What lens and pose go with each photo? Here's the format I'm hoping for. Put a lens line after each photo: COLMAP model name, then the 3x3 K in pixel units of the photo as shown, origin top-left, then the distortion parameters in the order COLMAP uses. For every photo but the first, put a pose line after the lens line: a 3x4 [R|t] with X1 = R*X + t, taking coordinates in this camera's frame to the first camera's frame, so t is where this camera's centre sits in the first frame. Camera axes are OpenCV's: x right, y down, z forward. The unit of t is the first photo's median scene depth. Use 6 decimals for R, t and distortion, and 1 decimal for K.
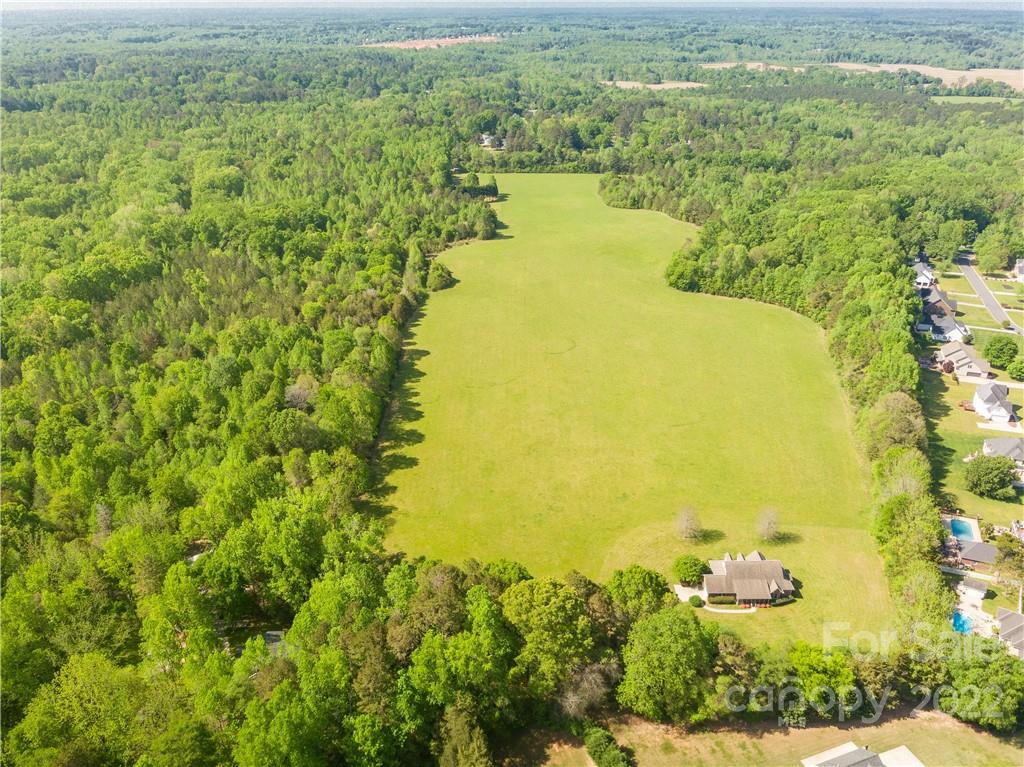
lens RADIAL K [[807.3, 0, 512.0], [0, 807.3, 383.5], [0, 0, 1]] dist [0.006881, -0.006691]
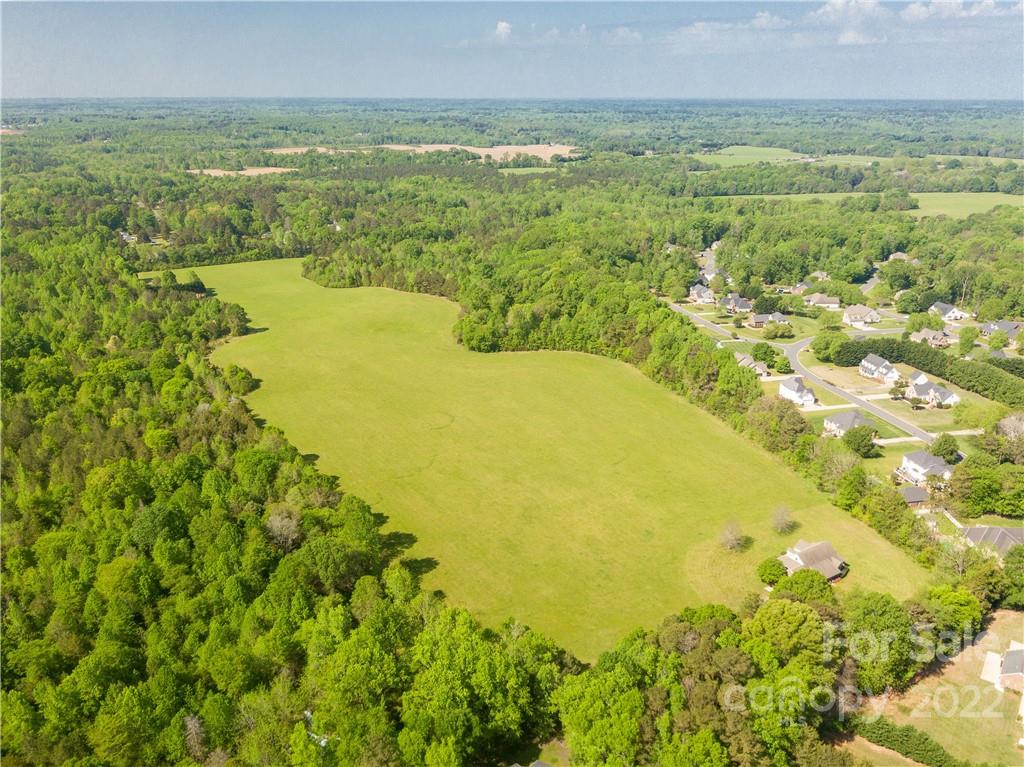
lens RADIAL K [[807.3, 0, 512.0], [0, 807.3, 383.5], [0, 0, 1]] dist [0.006881, -0.006691]
pose [[0.852115, -0.176726, 0.492614, -0.188362], [0.222470, 0.974301, -0.035292, -0.020258], [-0.473717, 0.139665, 0.869532, 0.049393]]
